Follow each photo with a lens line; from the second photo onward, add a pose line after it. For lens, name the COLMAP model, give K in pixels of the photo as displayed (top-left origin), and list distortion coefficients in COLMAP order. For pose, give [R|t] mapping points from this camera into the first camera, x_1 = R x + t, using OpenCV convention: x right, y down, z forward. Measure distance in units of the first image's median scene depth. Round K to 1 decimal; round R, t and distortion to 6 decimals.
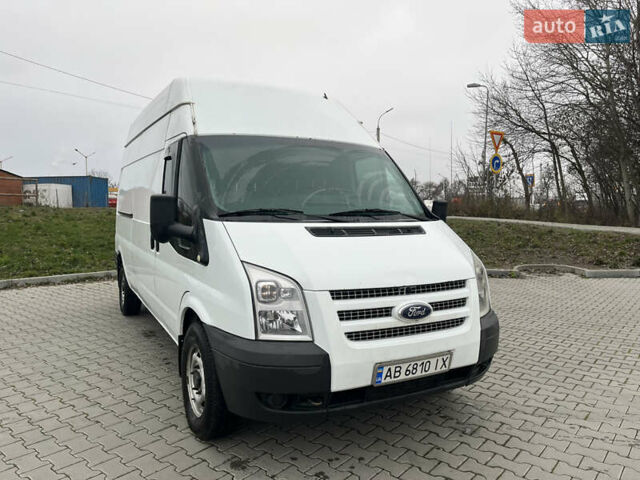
lens RADIAL K [[486.5, 0, 322.6], [0, 486.5, 238.6], [0, 0, 1]] dist [0.063001, -0.084921]
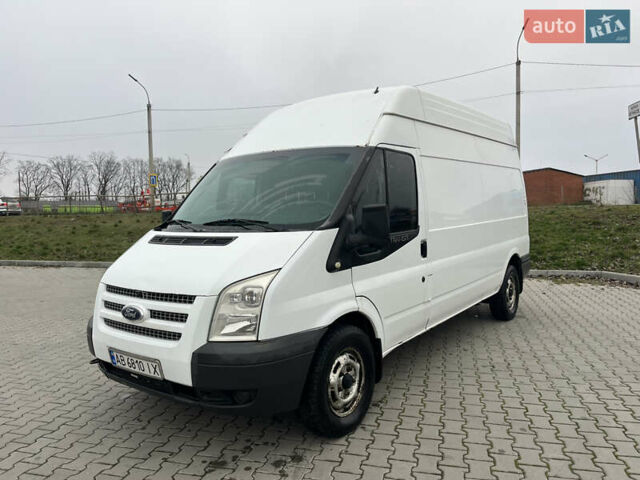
lens RADIAL K [[486.5, 0, 319.2], [0, 486.5, 241.2], [0, 0, 1]] dist [0.063001, -0.084921]
pose [[0.407715, 0.039834, -0.912240, 1.385222], [-0.027373, 0.999132, 0.031394, -0.064084], [0.912699, 0.012171, 0.408451, 0.925024]]
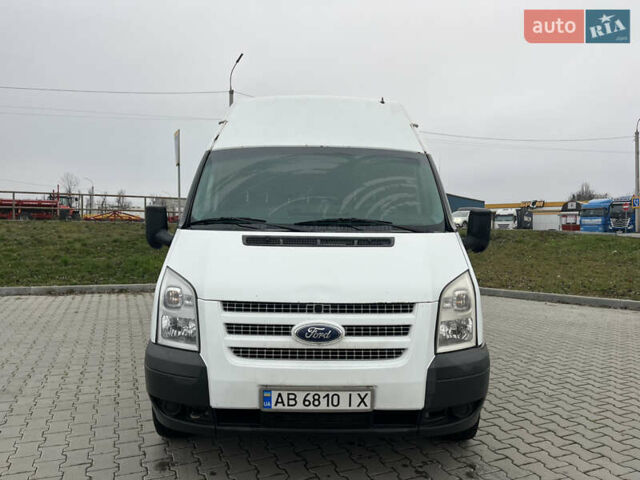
lens RADIAL K [[486.5, 0, 321.5], [0, 486.5, 239.9], [0, 0, 1]] dist [0.063001, -0.084921]
pose [[0.882813, 0.016172, -0.469447, 0.596407], [-0.033758, 0.999007, -0.029068, 0.008606], [0.468511, 0.041509, 0.882482, 0.230092]]
